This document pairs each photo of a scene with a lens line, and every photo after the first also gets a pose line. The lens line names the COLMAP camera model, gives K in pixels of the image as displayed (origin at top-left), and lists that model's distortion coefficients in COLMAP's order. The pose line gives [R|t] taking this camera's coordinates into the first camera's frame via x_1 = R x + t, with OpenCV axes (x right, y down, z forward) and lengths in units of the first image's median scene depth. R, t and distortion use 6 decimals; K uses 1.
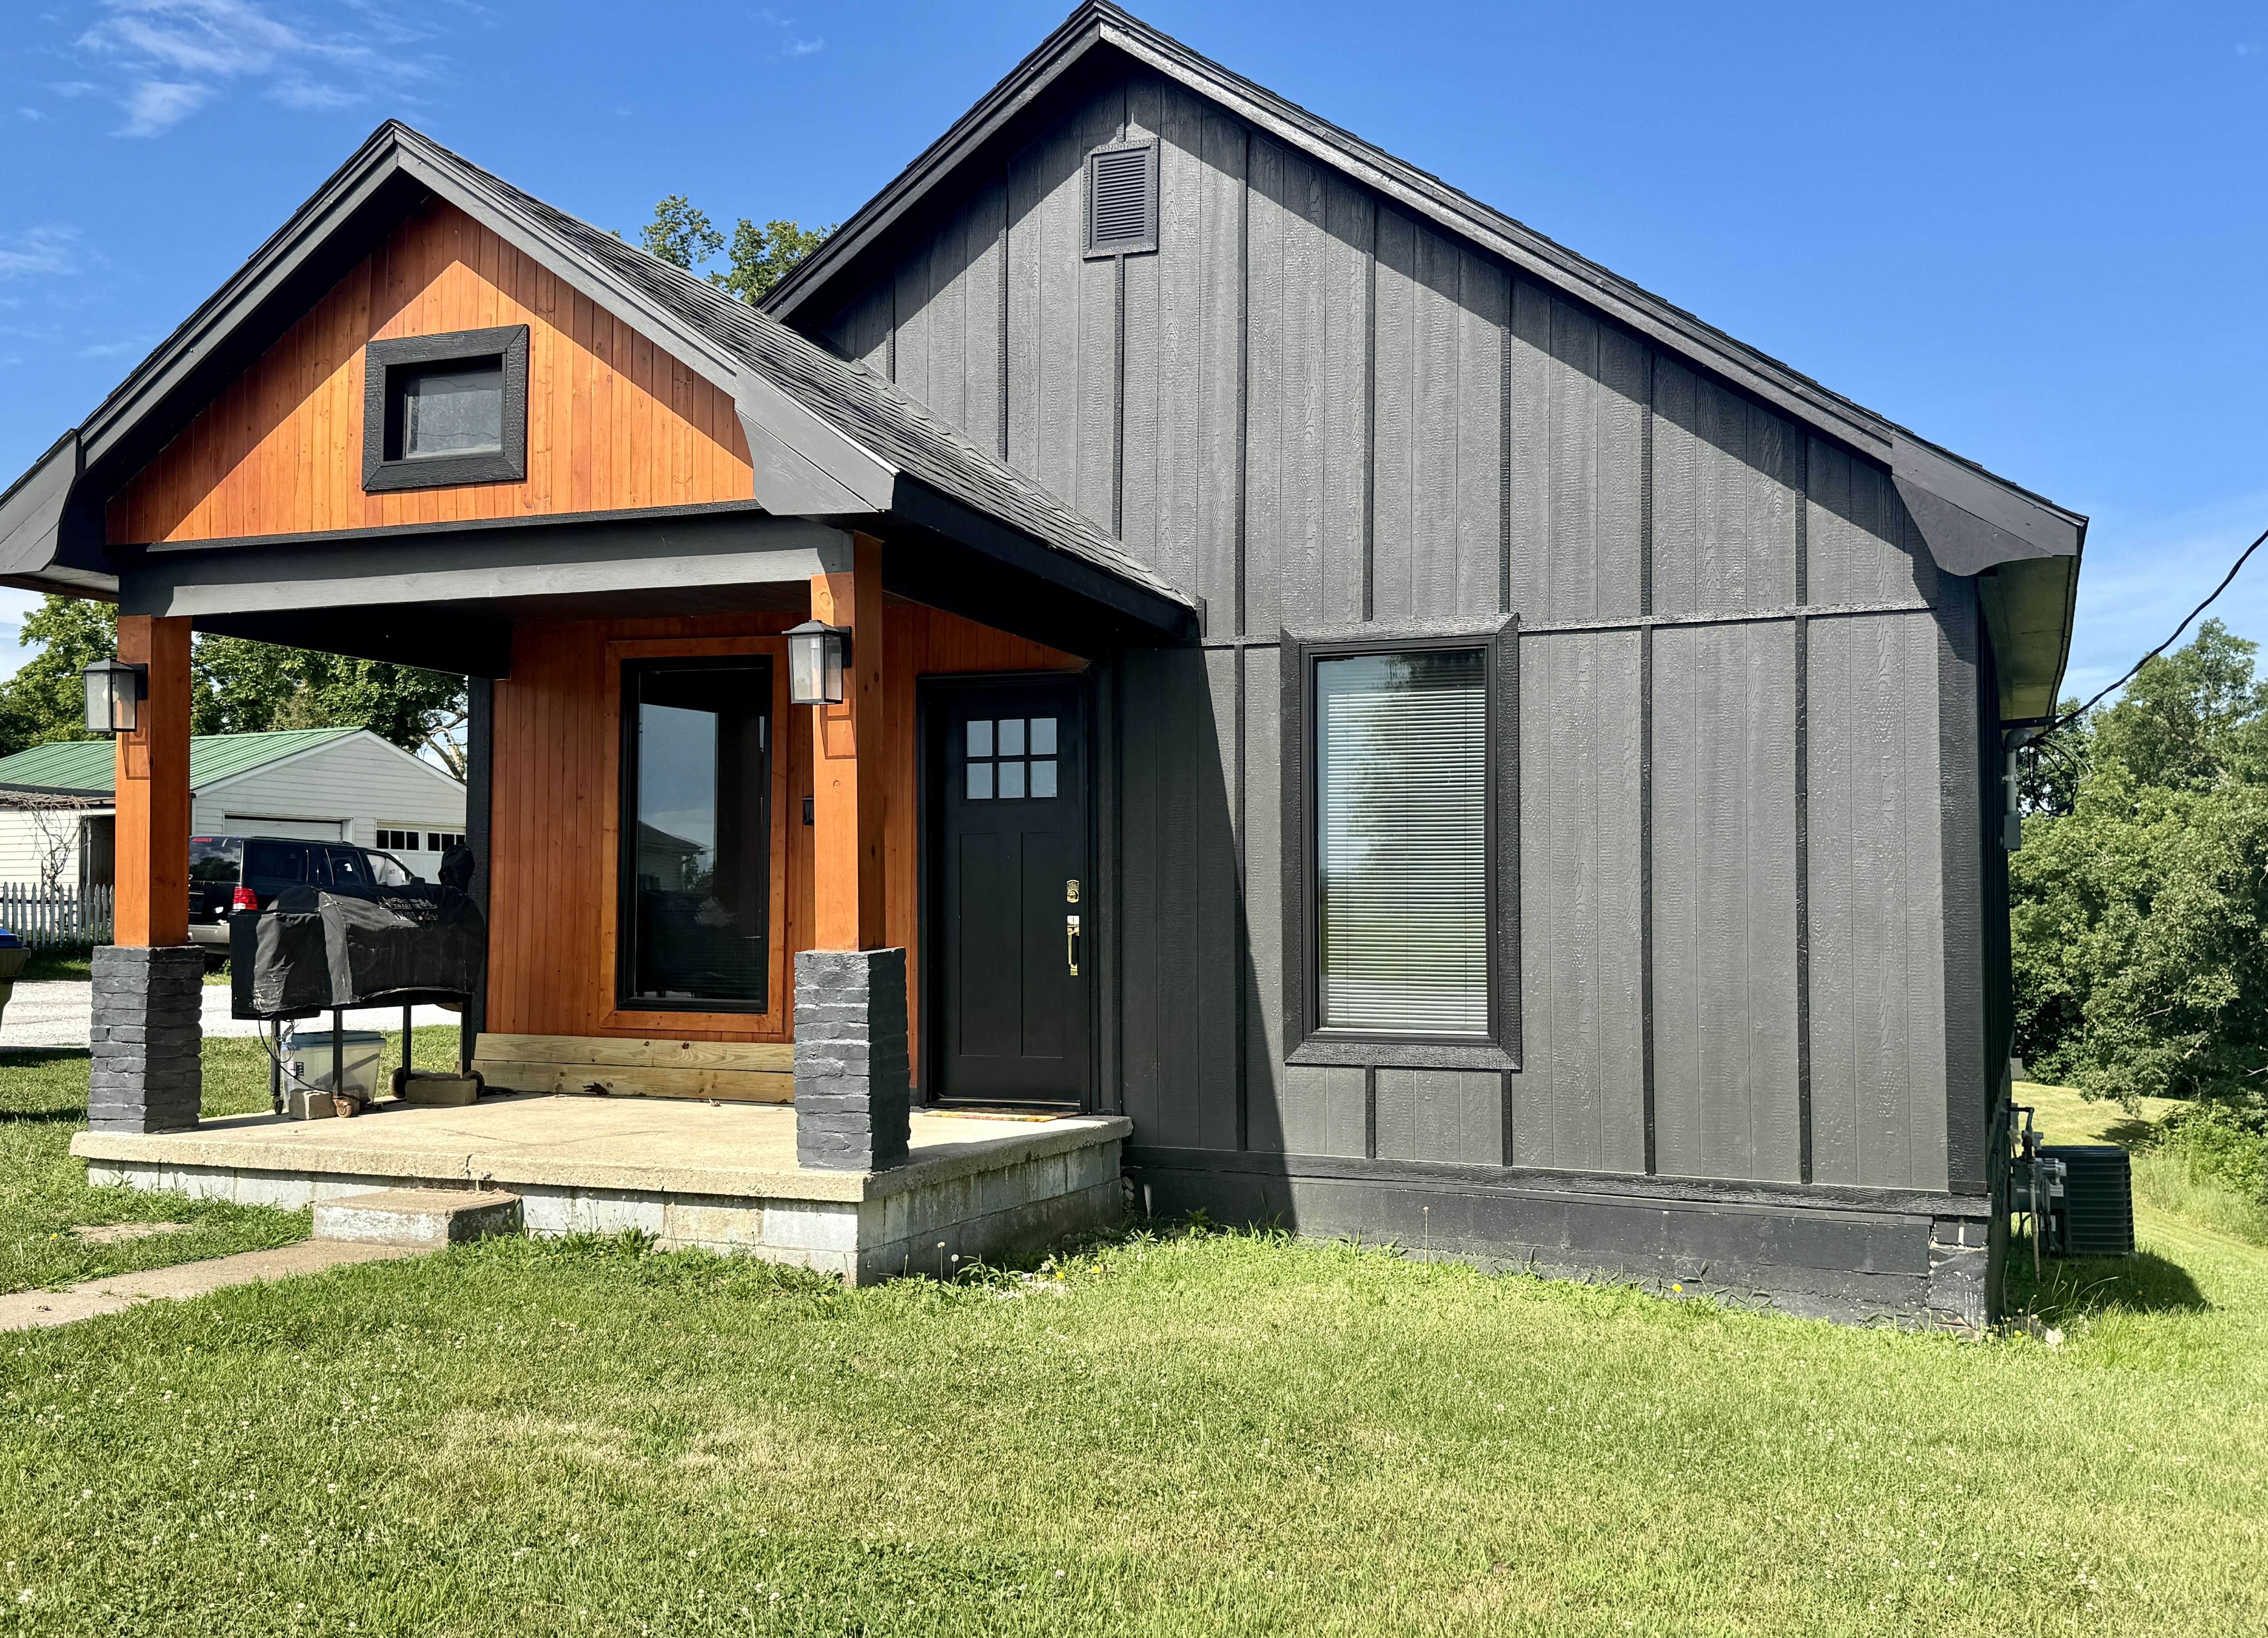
lens RADIAL K [[2203.2, 0, 1105.0], [0, 2203.2, 859.4], [0, 0, 1]] dist [0.221312, -0.526354]
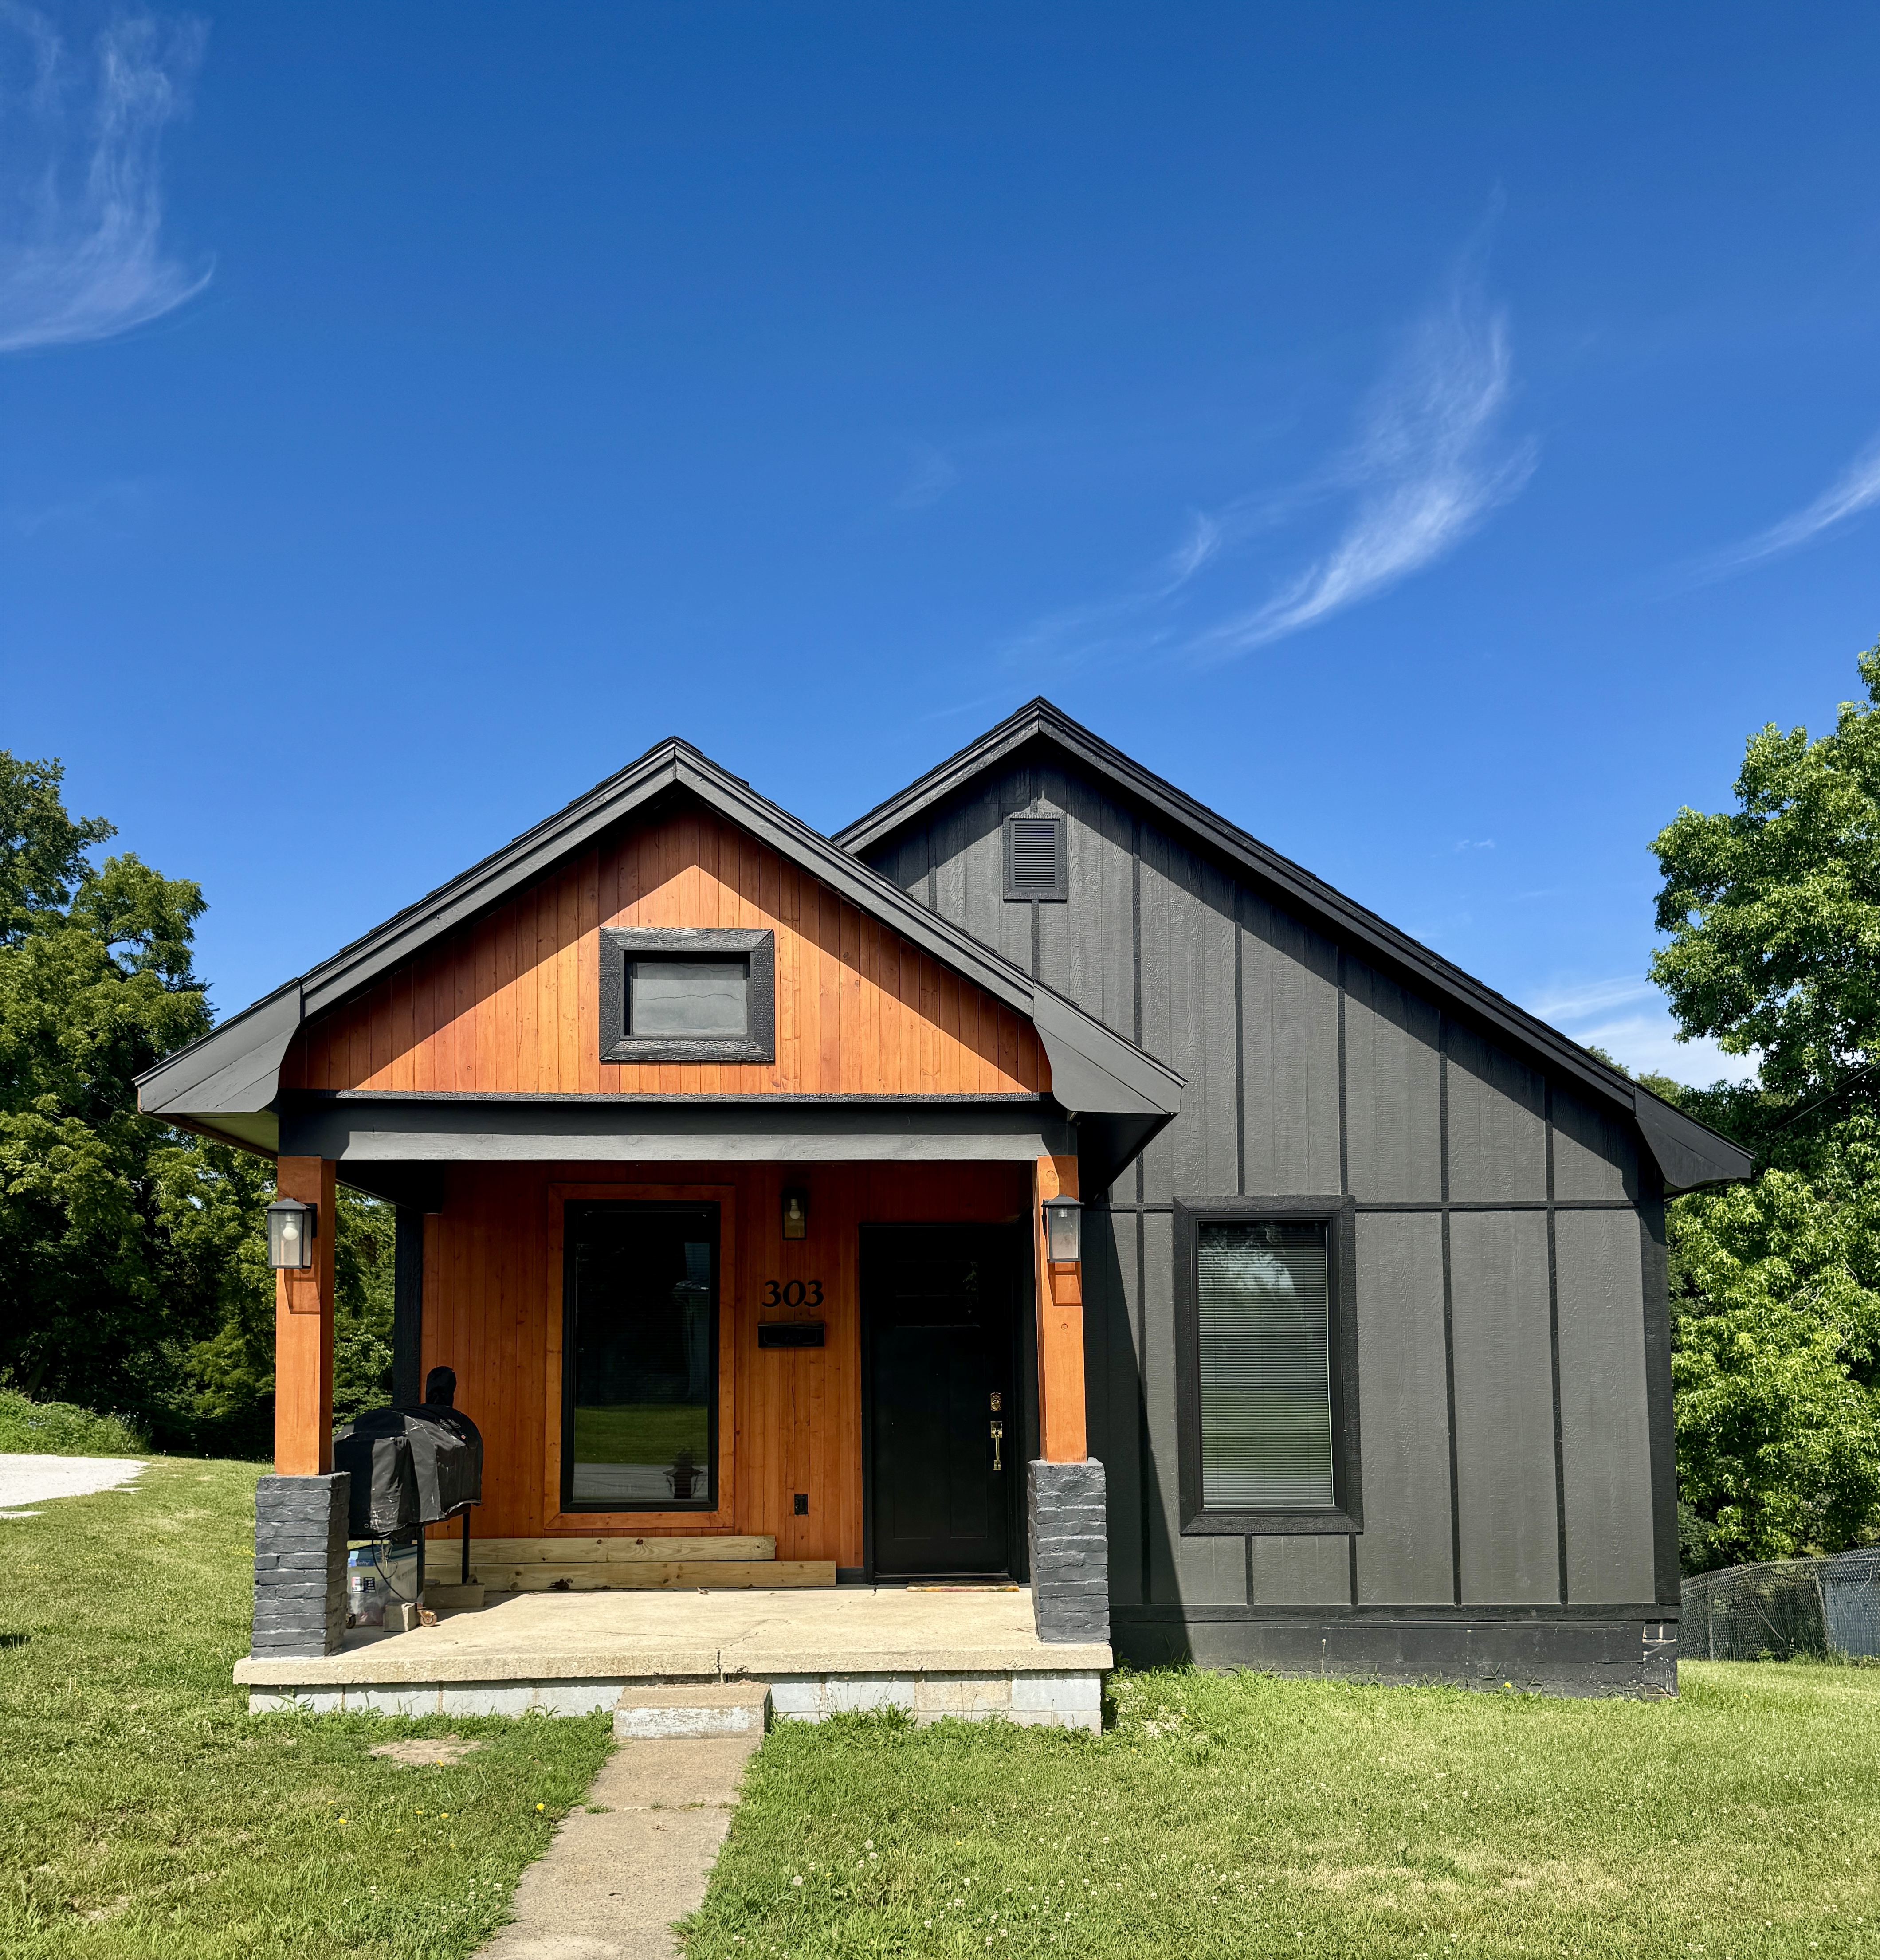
lens RADIAL K [[1802.1, 0, 945.9], [0, 1802.1, 1290.1], [0, 0, 1]] dist [0.200137, -0.385316]
pose [[0.899296, 0.010778, 0.437207, -0.546668], [0.000503, 0.999670, -0.025678, -0.025216], [-0.437340, 0.023312, 0.898994, 0.110721]]
